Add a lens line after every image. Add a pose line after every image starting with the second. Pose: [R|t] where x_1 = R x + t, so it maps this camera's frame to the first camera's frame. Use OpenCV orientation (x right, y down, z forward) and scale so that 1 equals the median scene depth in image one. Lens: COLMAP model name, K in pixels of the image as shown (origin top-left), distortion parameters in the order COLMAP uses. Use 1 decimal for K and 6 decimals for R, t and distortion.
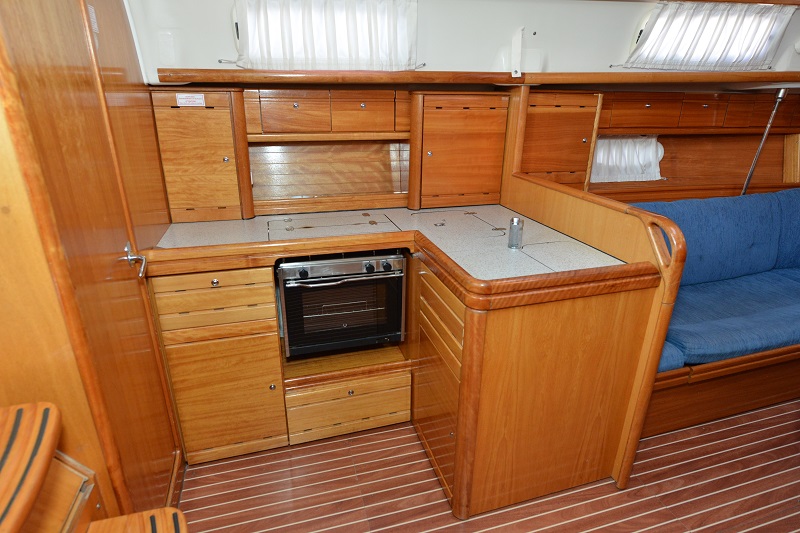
lens RADIAL K [[447.8, 0, 400.0], [0, 447.8, 266.5], [0, 0, 1]] dist [0.000685, 0.000644]
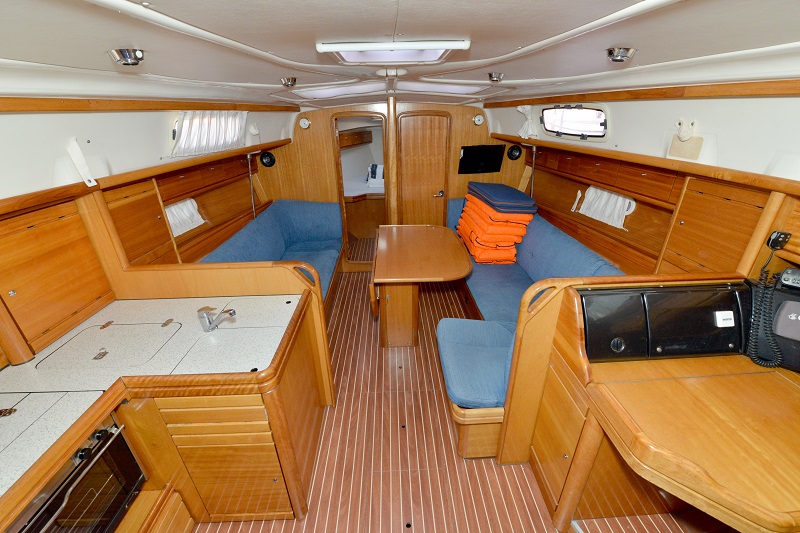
lens RADIAL K [[321.6, 0, 400.0], [0, 321.6, 266.5], [0, 0, 1]] dist [-0.000253, 0.000008]
pose [[0.248542, -0.426054, 0.869888, -0.238147], [0.355186, 0.875598, 0.327368, -0.234590], [-0.901149, 0.227607, 0.368952, 0.155093]]
